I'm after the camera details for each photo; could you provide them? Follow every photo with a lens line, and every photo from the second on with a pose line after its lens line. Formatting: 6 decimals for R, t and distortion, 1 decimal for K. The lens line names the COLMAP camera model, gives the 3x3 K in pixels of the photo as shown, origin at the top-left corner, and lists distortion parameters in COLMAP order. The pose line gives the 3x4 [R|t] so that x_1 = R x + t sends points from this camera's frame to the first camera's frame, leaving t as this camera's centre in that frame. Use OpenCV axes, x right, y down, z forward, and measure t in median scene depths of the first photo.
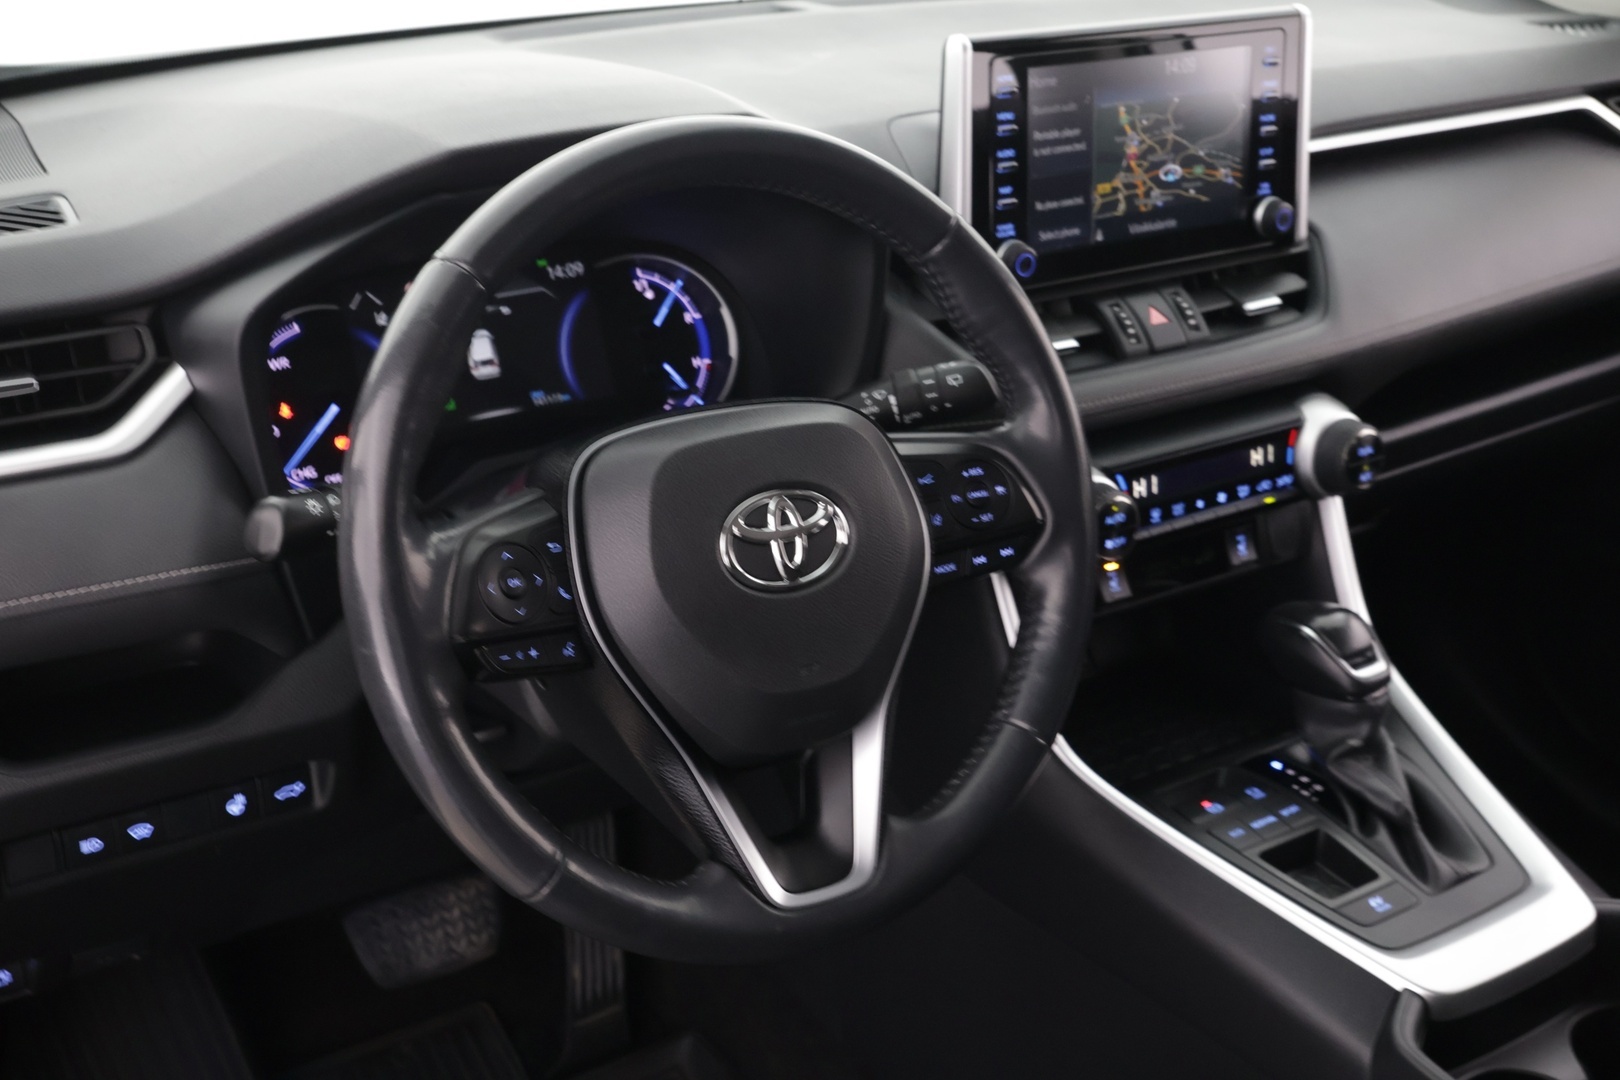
lens RADIAL K [[1956.0, 0, 816.3], [0, 1956.0, 537.2], [0, 0, 1]] dist [0.004599, 0.000000]
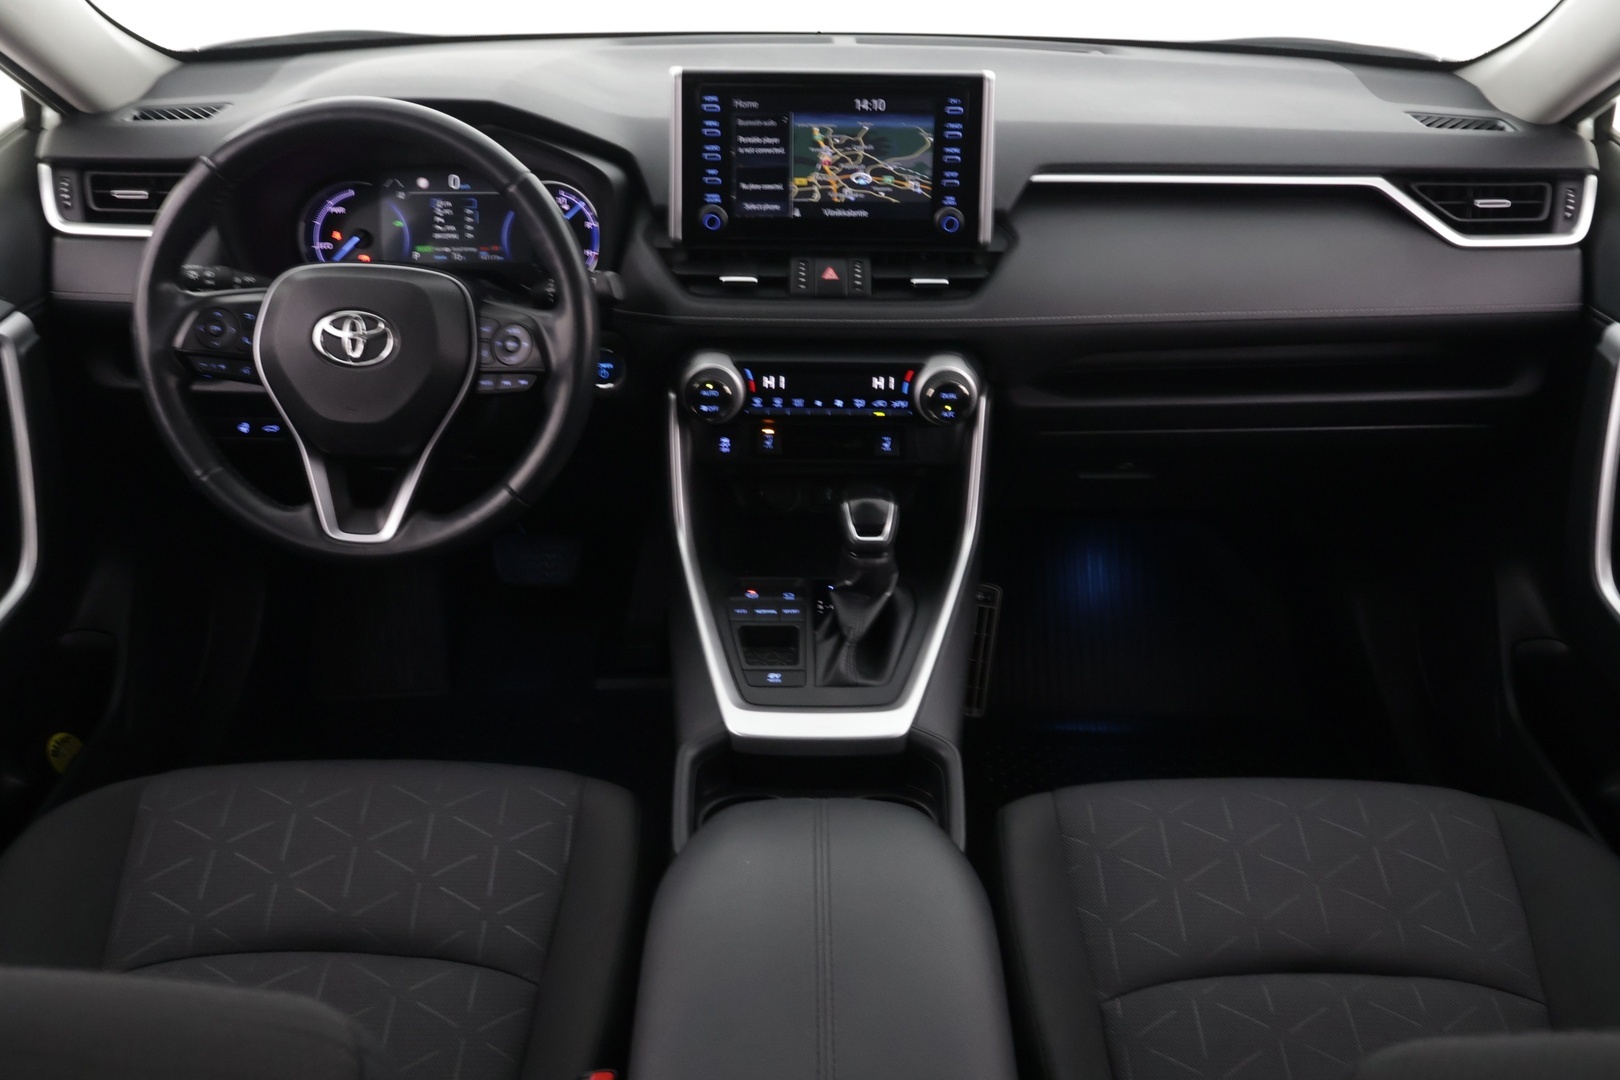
lens RADIAL K [[1361.2, 0, 804.8], [0, 1361.2, 532.3], [0, 0, 1]] dist [-0.032994, 0.034552]
pose [[0.822550, 0.270339, -0.500328, 0.740175], [-0.217381, 0.962440, 0.162649, -0.089555], [0.525506, -0.025025, 0.850422, 0.111615]]
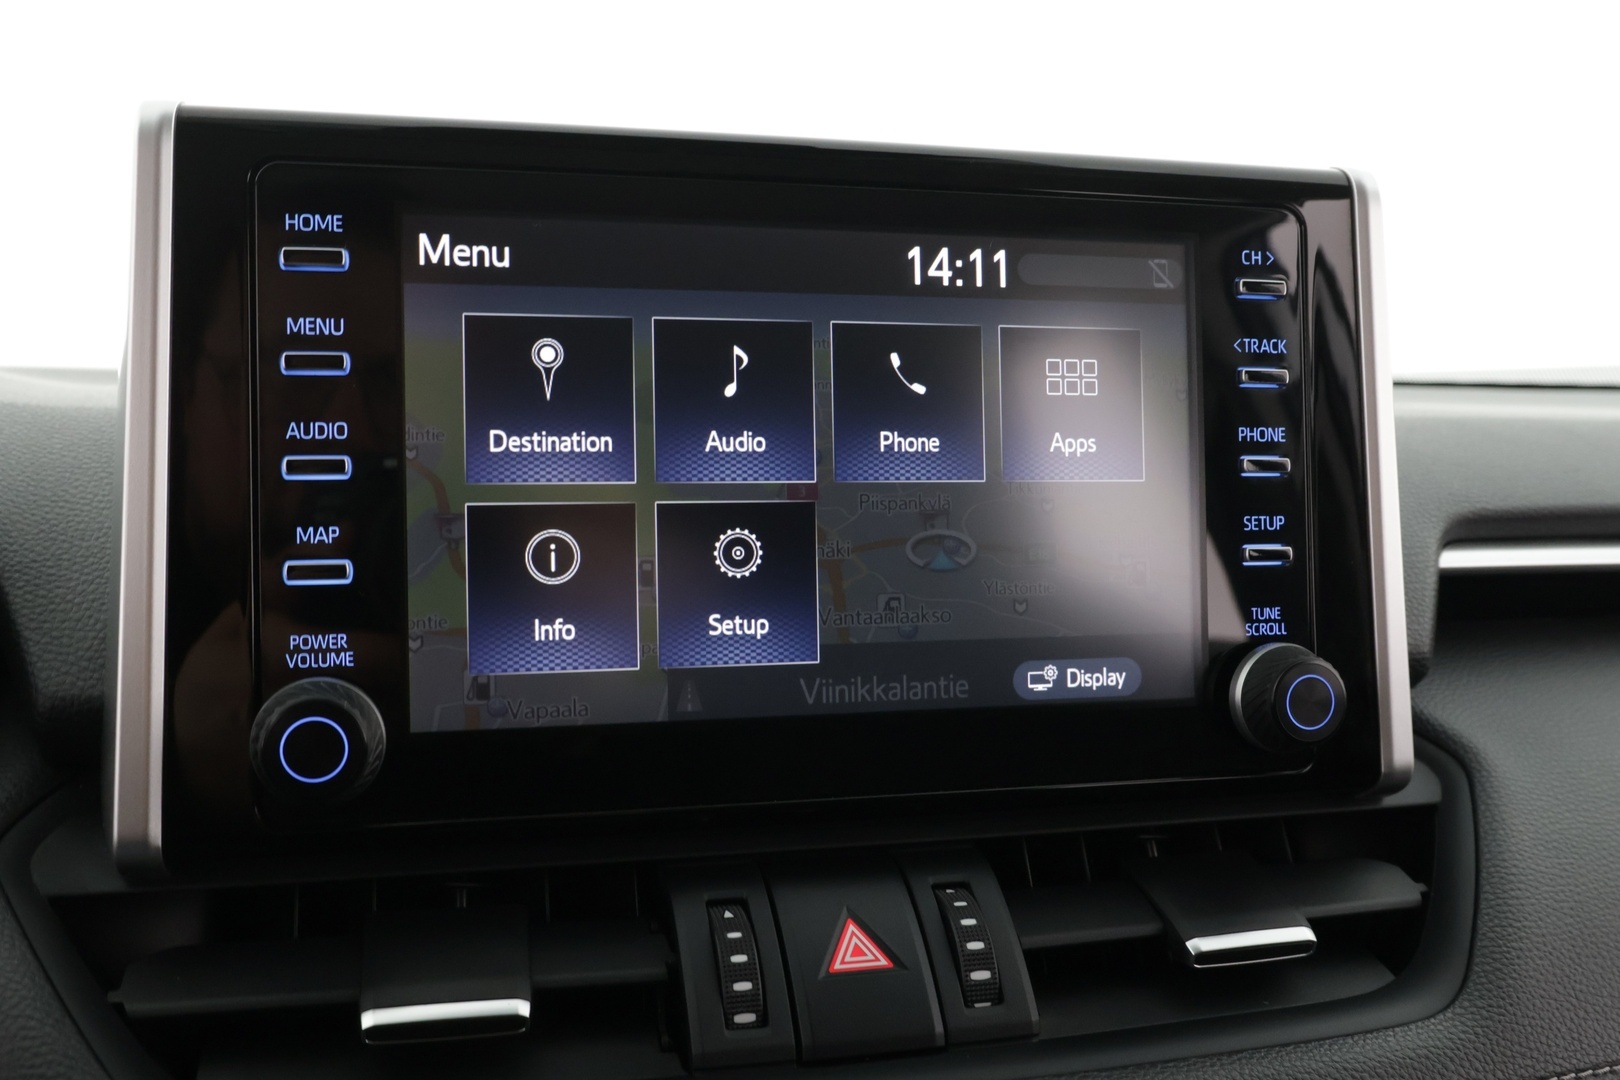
lens RADIAL K [[1469.6, 0, 813.8], [0, 1469.6, 536.6], [0, 0, 1]] dist [-0.027440, 0.021322]
pose [[0.938971, 0.010112, -0.343847, 0.258533], [-0.122698, 0.943666, -0.307309, -0.103155], [0.321369, 0.330744, 0.887316, 0.763574]]
